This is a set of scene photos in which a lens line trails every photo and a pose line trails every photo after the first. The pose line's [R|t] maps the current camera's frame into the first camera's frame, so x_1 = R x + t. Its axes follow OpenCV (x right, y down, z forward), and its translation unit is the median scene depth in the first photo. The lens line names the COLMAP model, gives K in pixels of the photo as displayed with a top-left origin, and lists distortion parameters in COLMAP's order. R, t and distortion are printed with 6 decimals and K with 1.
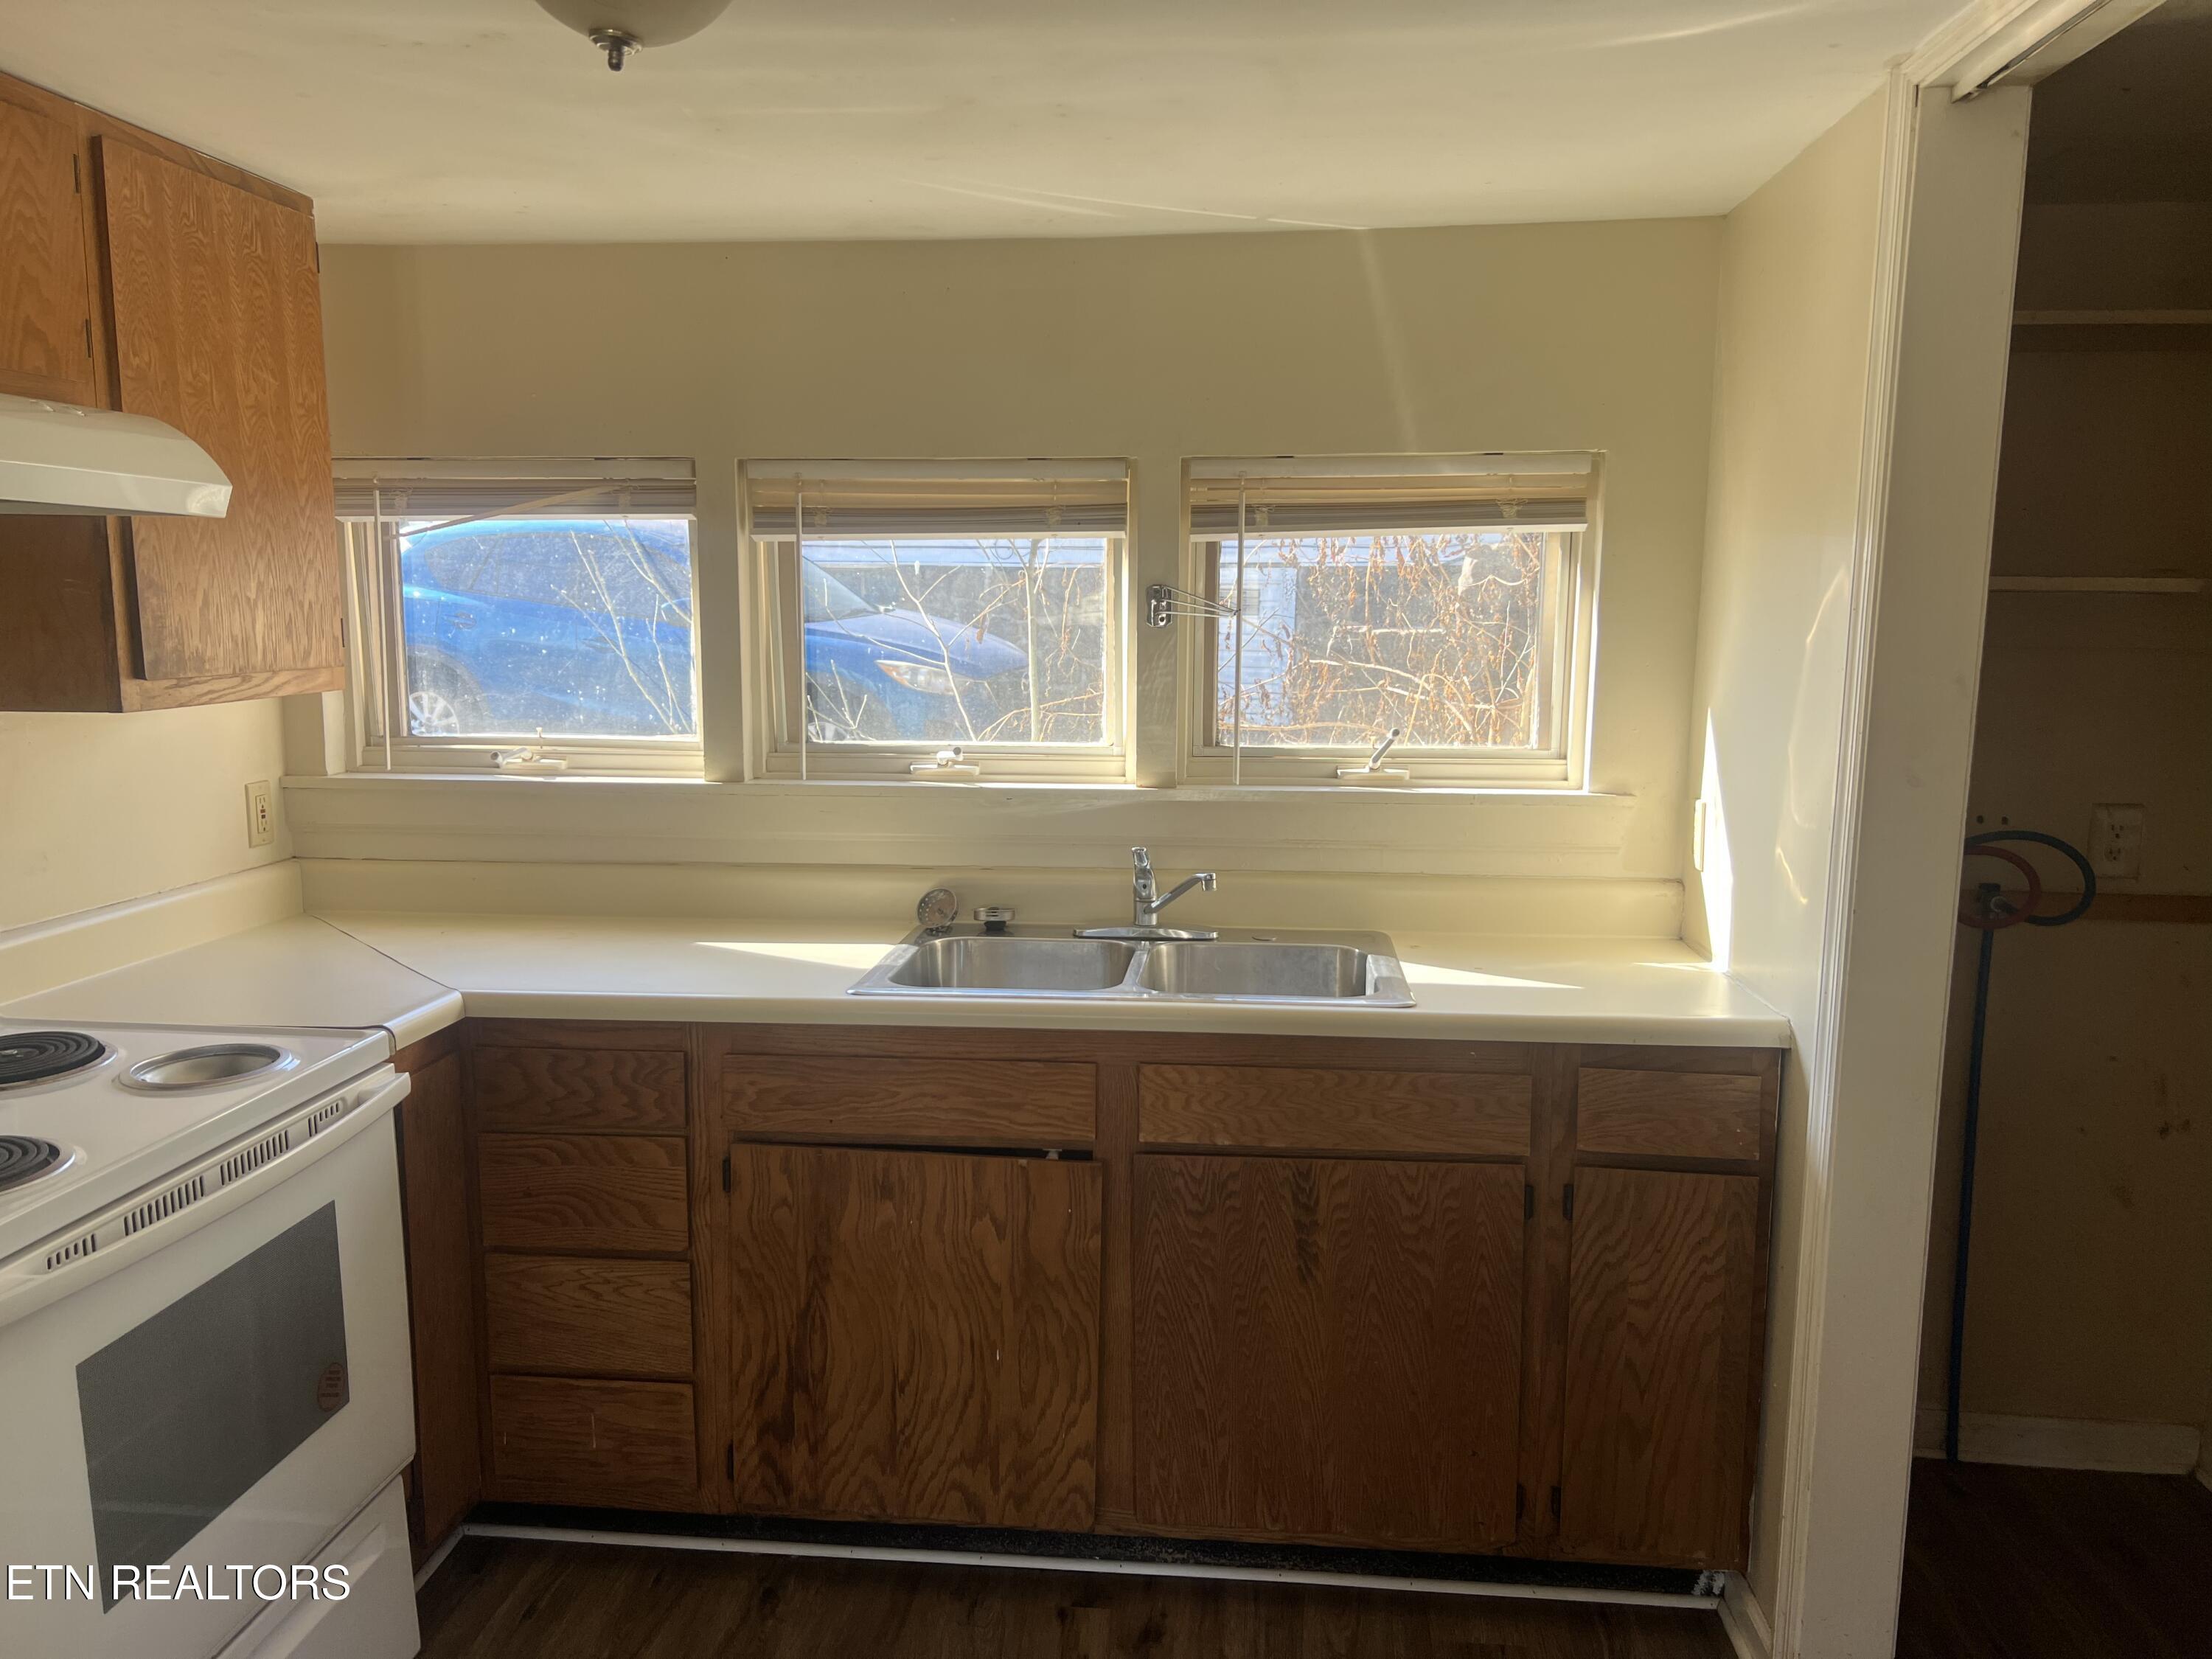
lens RADIAL K [[1668.8, 0, 1097.9], [0, 1668.8, 831.5], [0, 0, 1]] dist [0.011080, -0.015167]
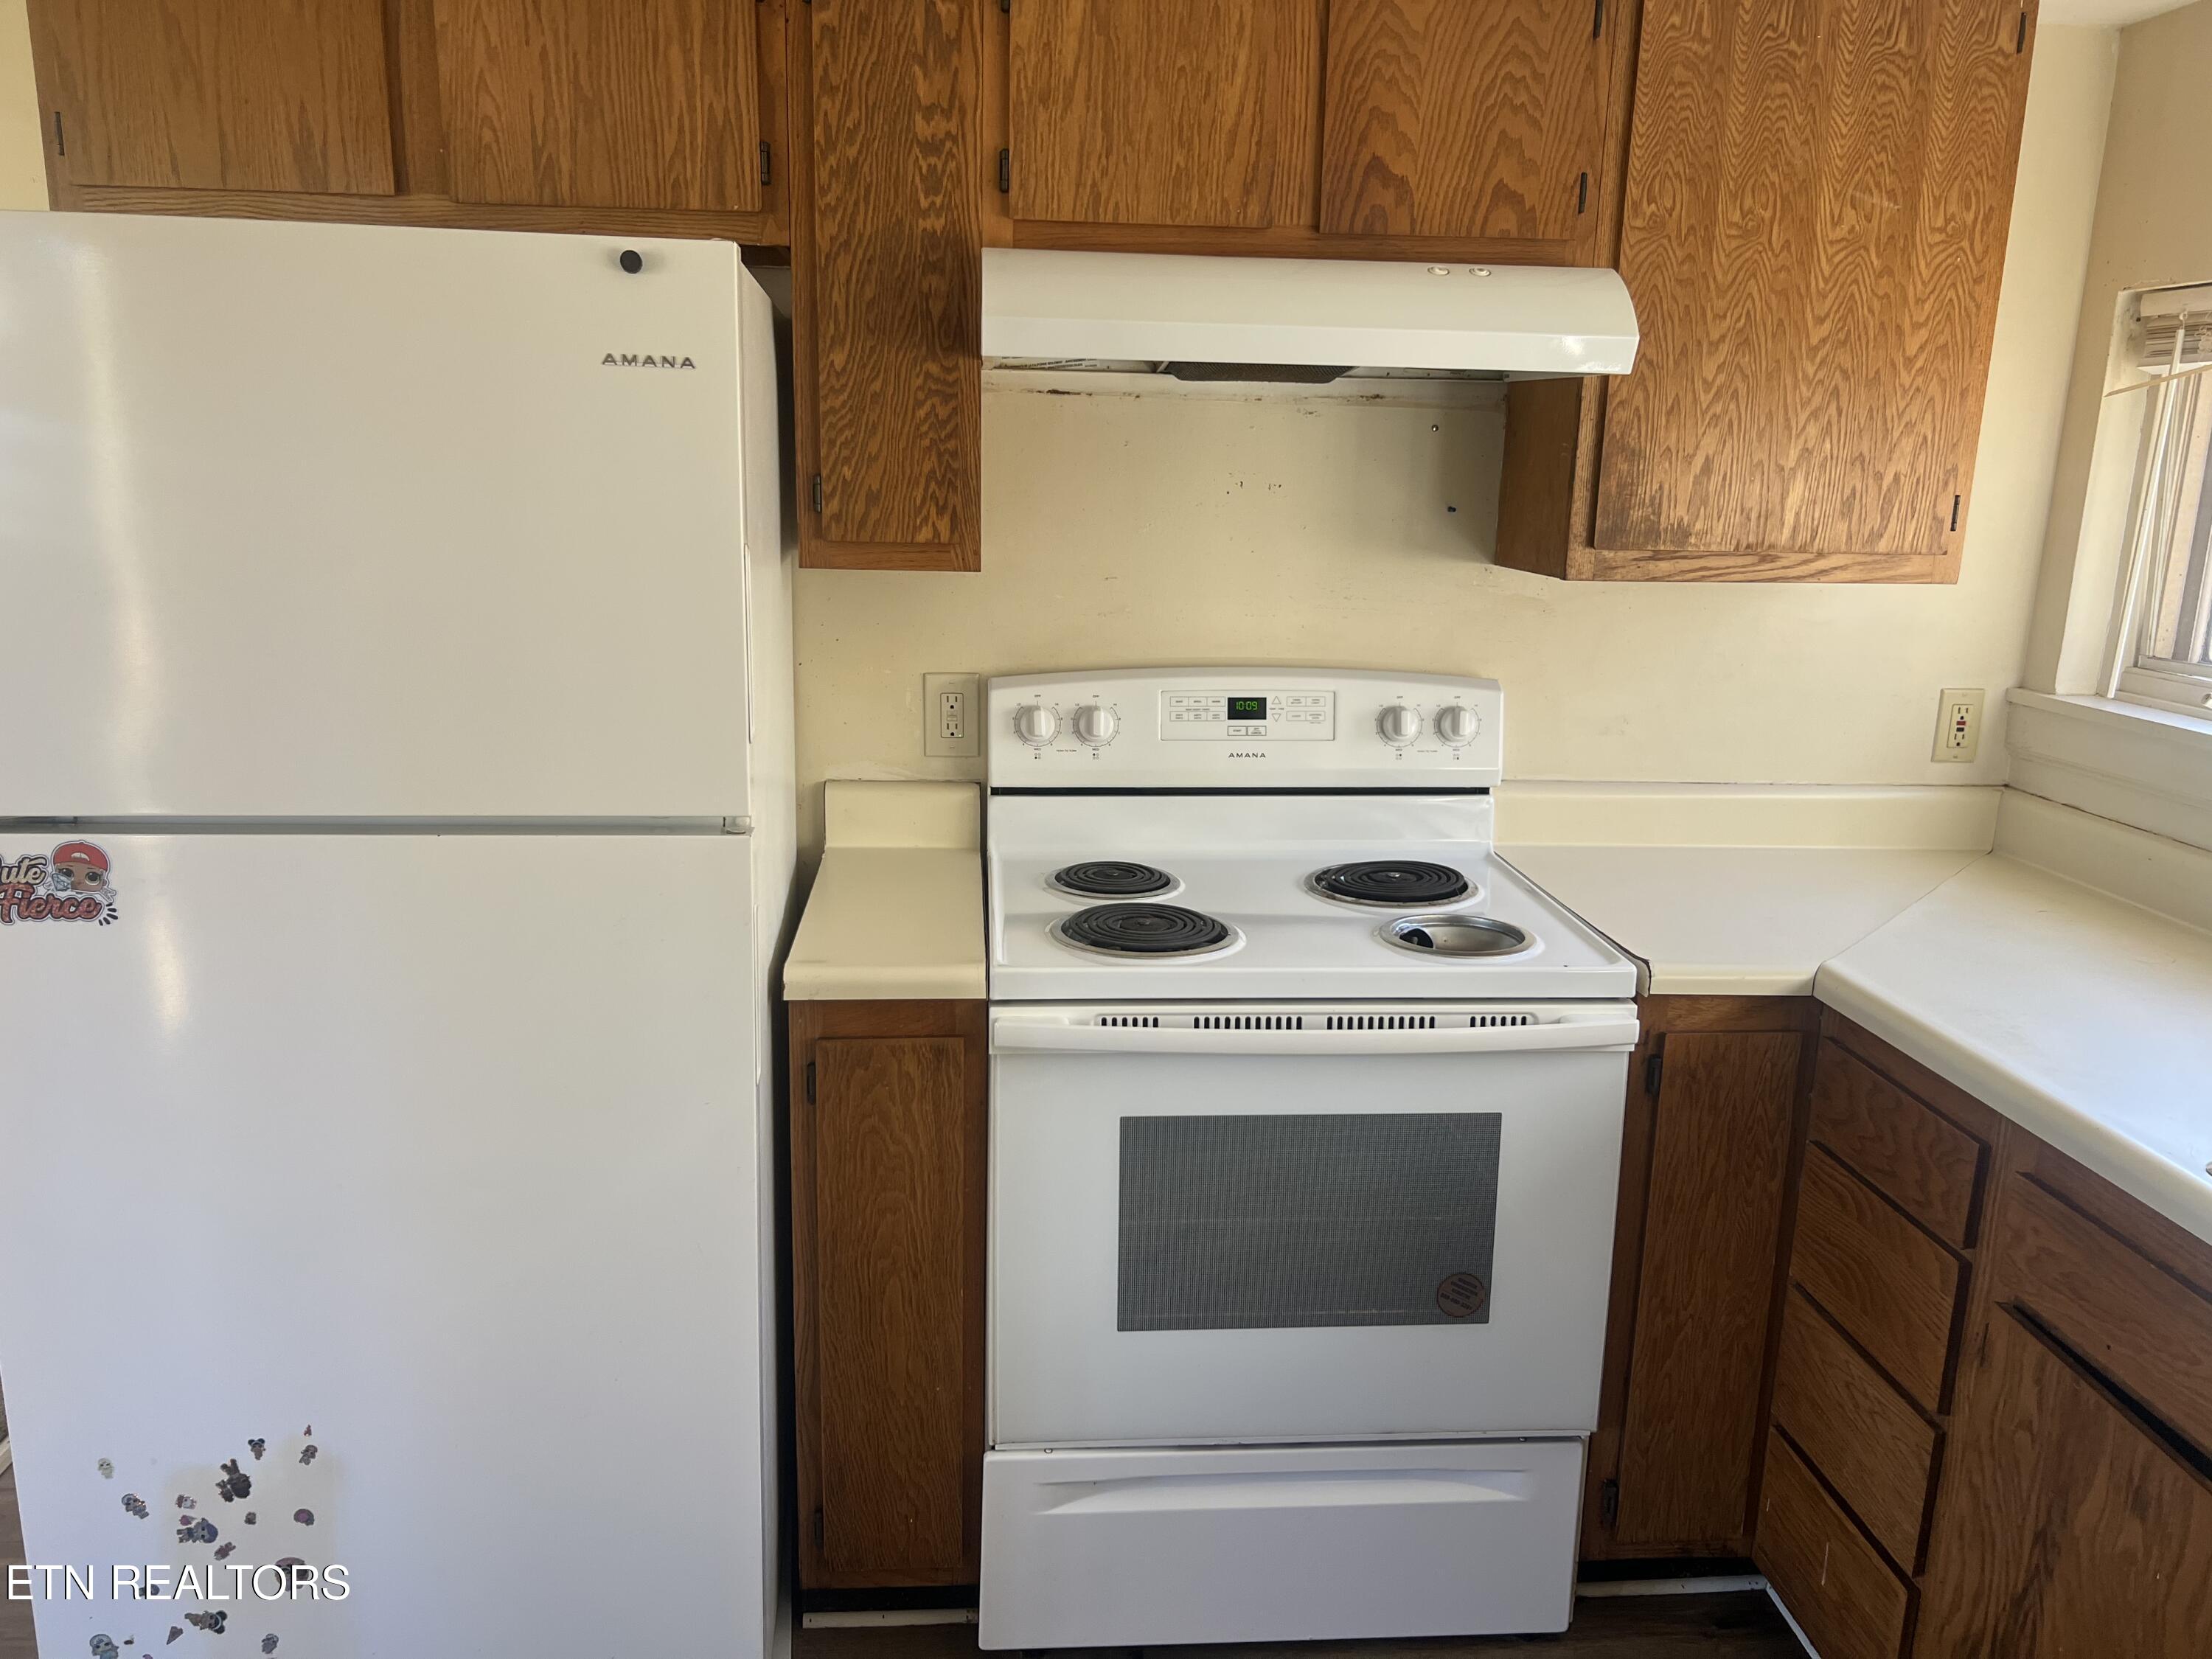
lens RADIAL K [[1668.8, 0, 1098.0], [0, 1668.8, 835.2], [0, 0, 1]] dist [0.011080, -0.015167]
pose [[0.164631, 0.222368, -0.960963, 0.321126], [-0.157236, 0.967714, 0.196993, -0.068214], [0.973742, 0.118666, 0.194280, 0.499467]]
